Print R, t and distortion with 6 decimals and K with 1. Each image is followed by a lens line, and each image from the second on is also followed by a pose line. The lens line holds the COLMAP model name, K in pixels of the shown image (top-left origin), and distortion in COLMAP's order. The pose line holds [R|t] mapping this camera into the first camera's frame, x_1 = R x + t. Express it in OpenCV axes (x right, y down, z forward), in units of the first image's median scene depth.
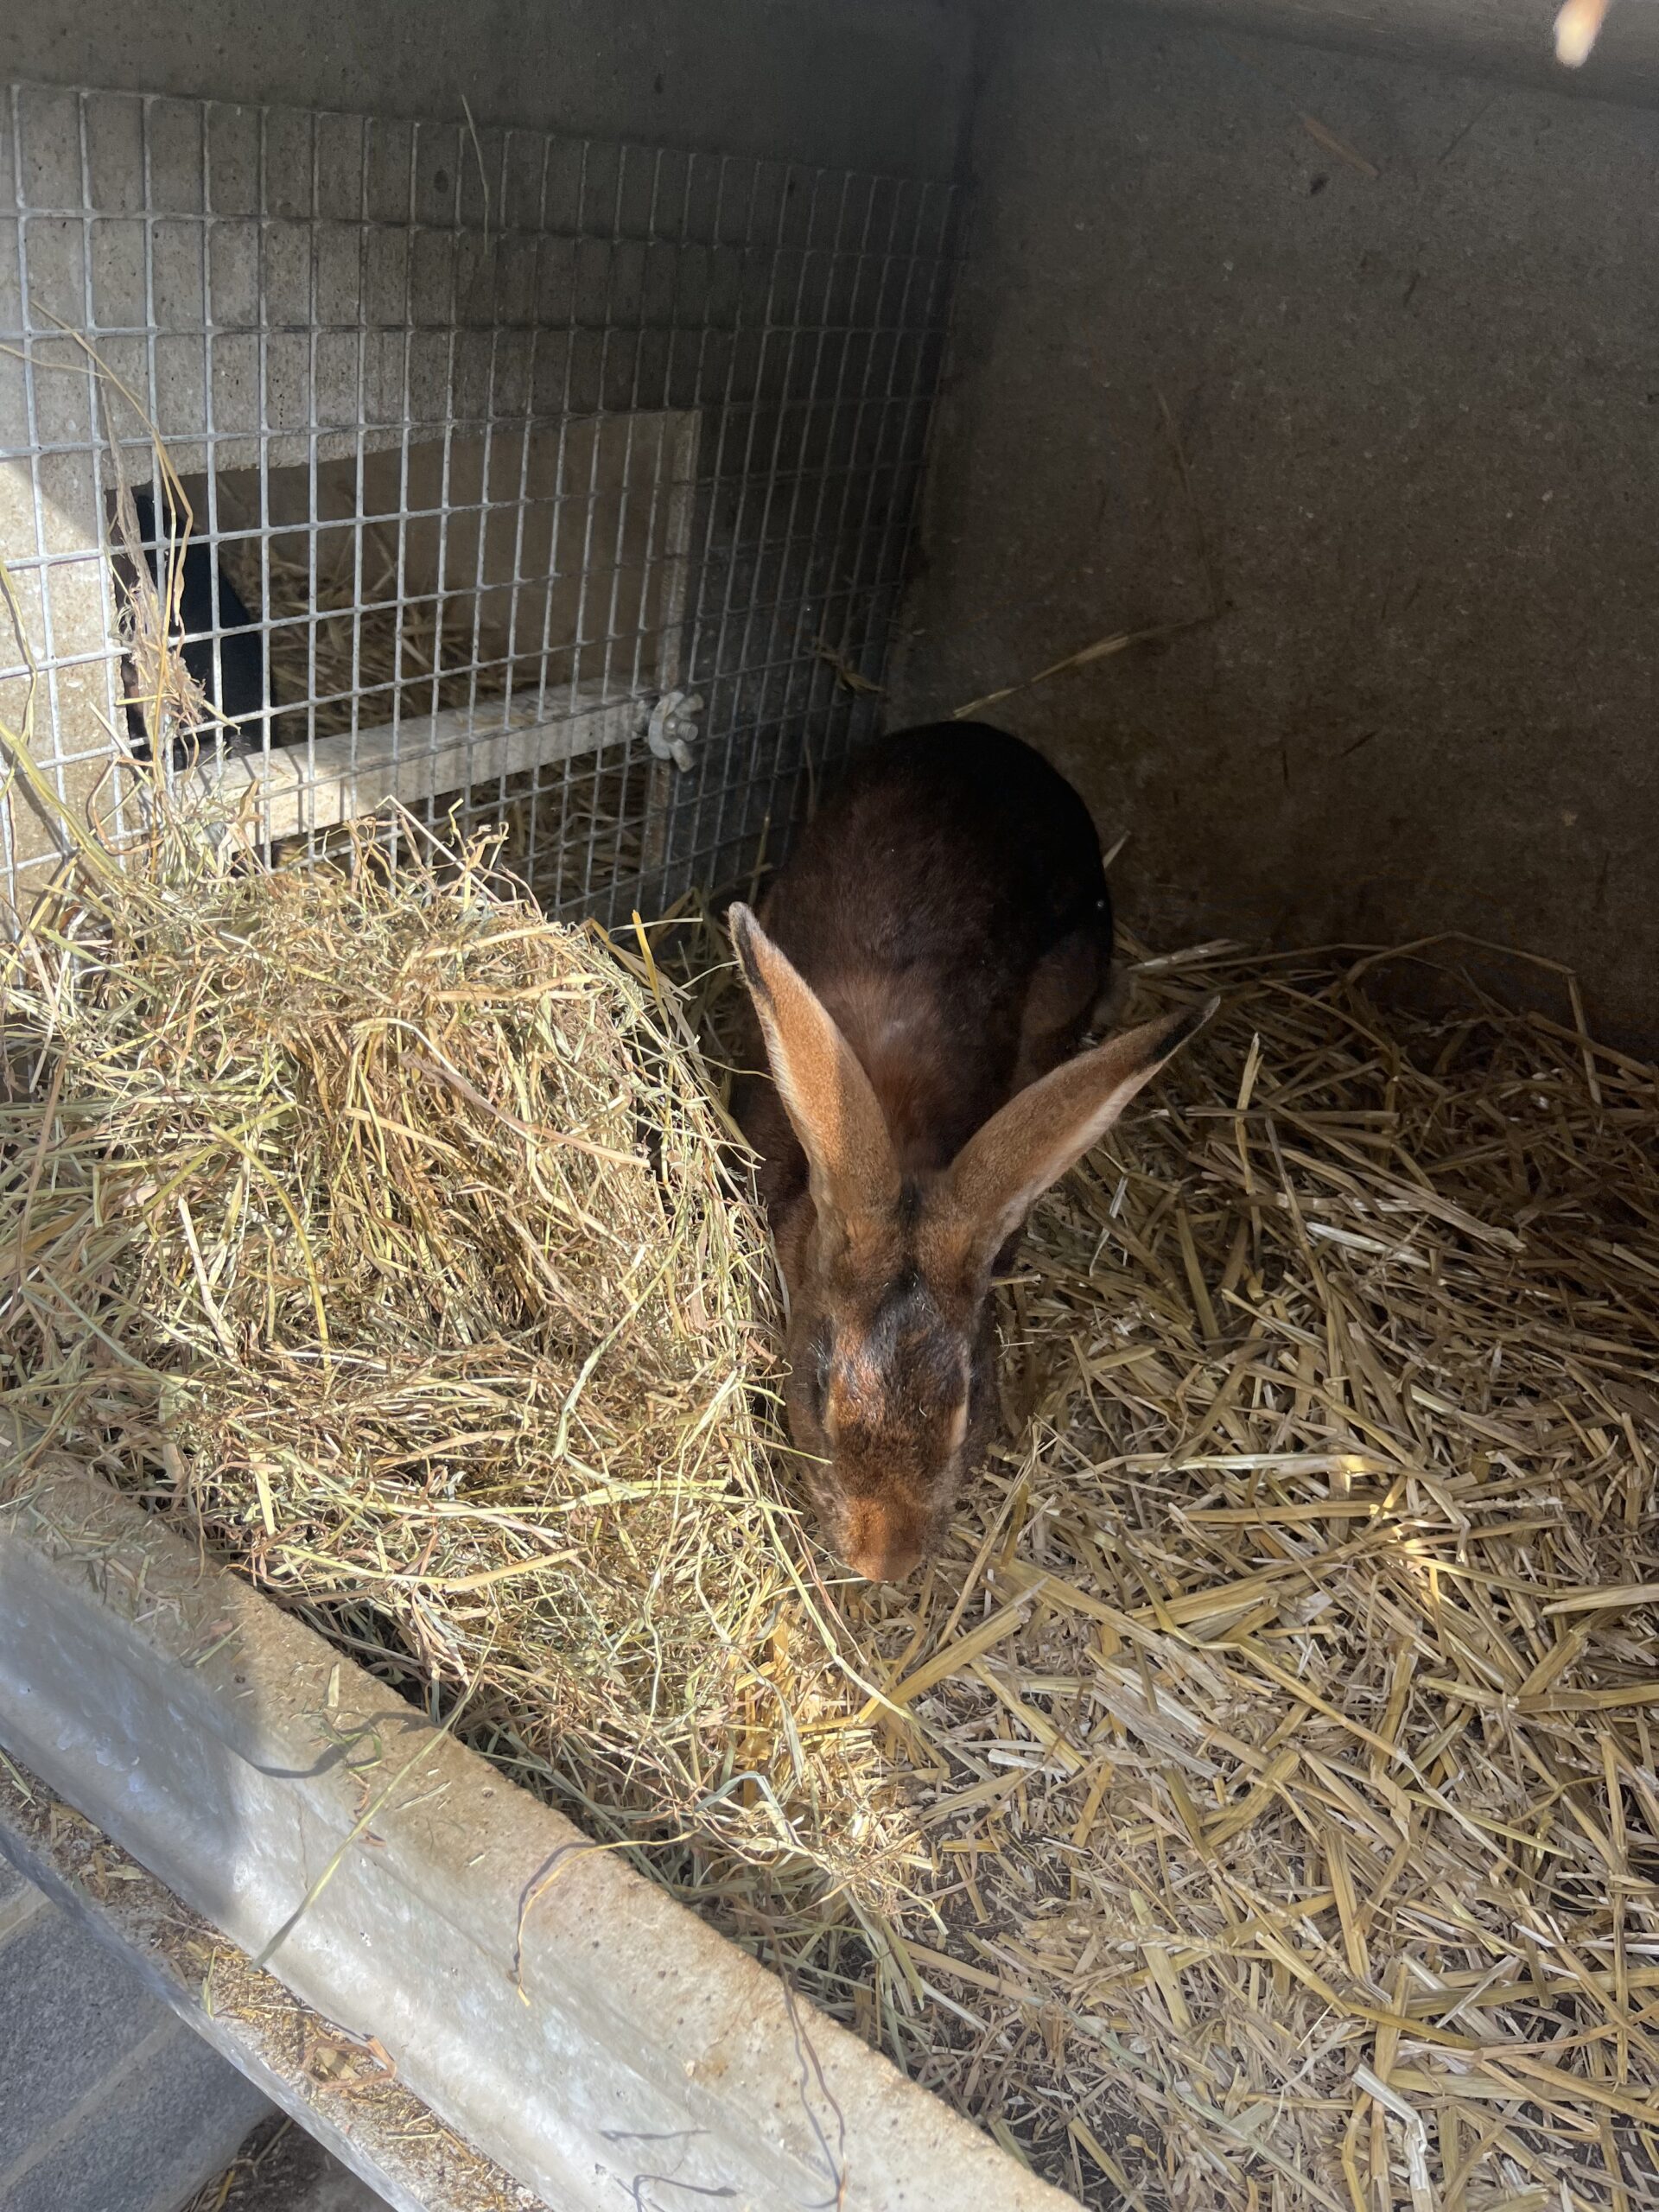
lens RADIAL K [[1615.3, 0, 816.8], [0, 1615.3, 1170.2], [0, 0, 1]] dist [0.063604, -0.082805]
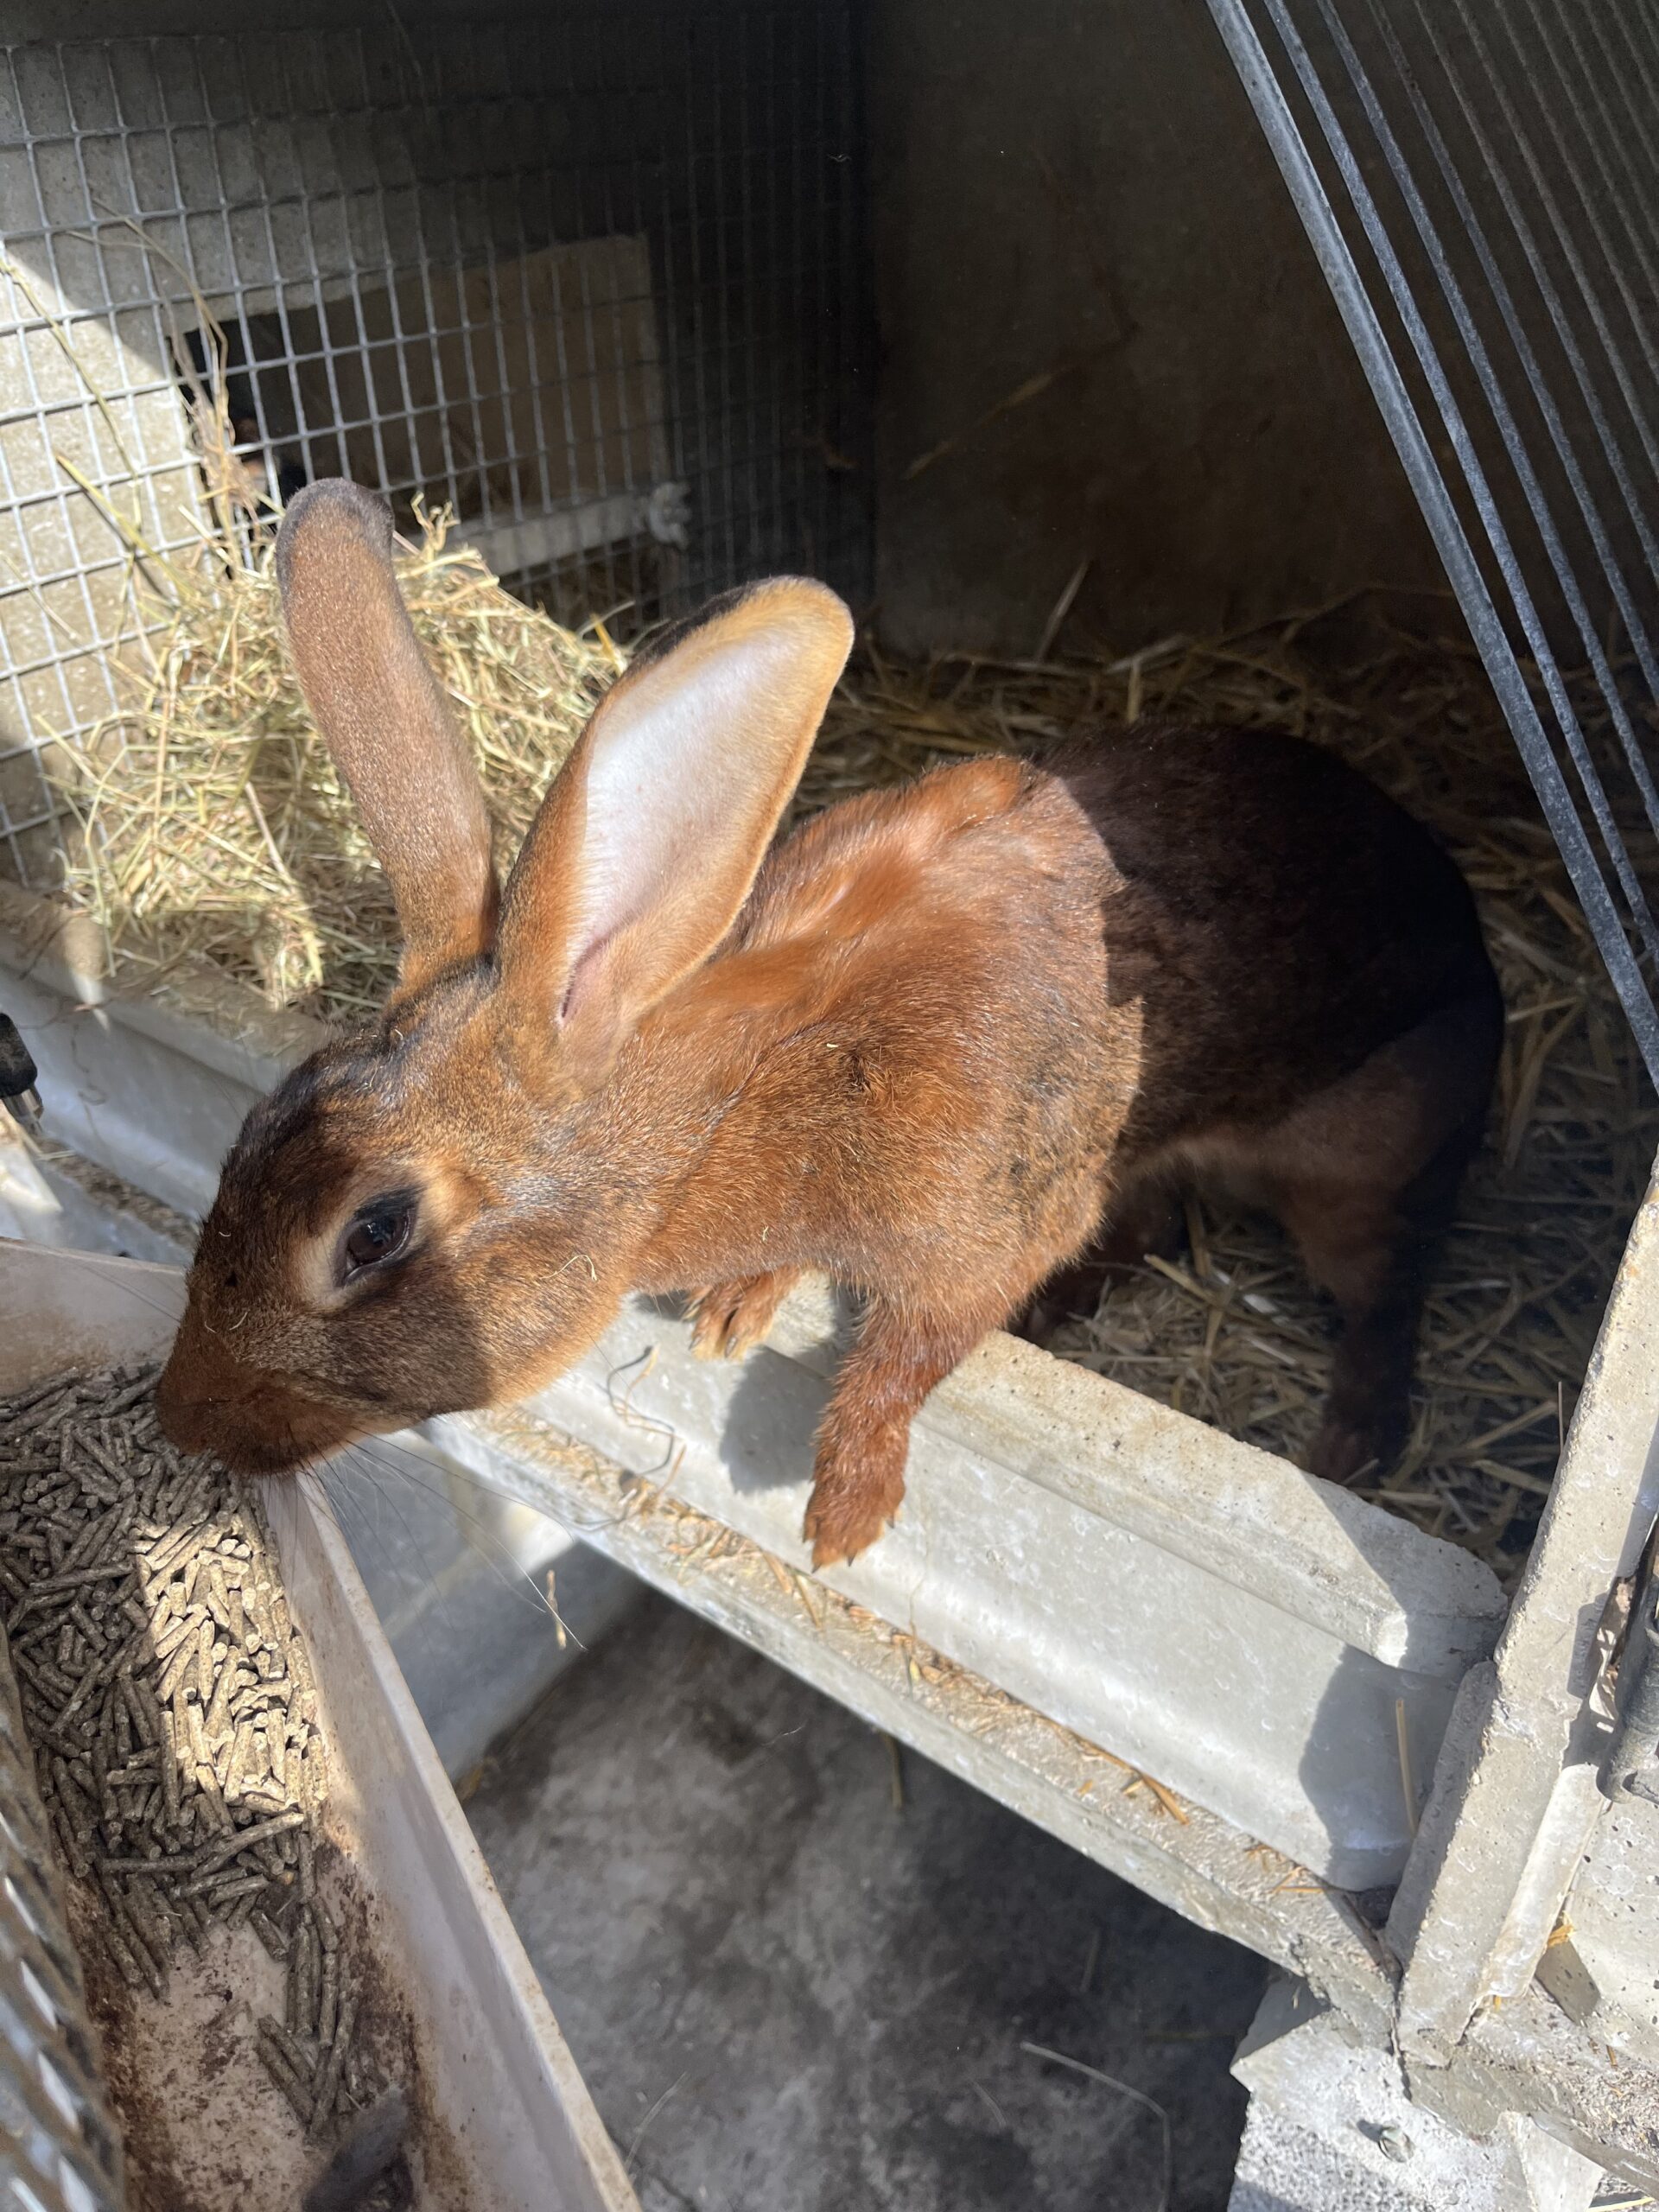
lens RADIAL K [[1615.3, 0, 816.8], [0, 1615.3, 1170.2], [0, 0, 1]] dist [0.063604, -0.082805]
pose [[0.982105, -0.108838, -0.153700, 0.228858], [0.112677, 0.993495, 0.016460, 0.307833], [0.150909, -0.033484, 0.987980, -0.290075]]
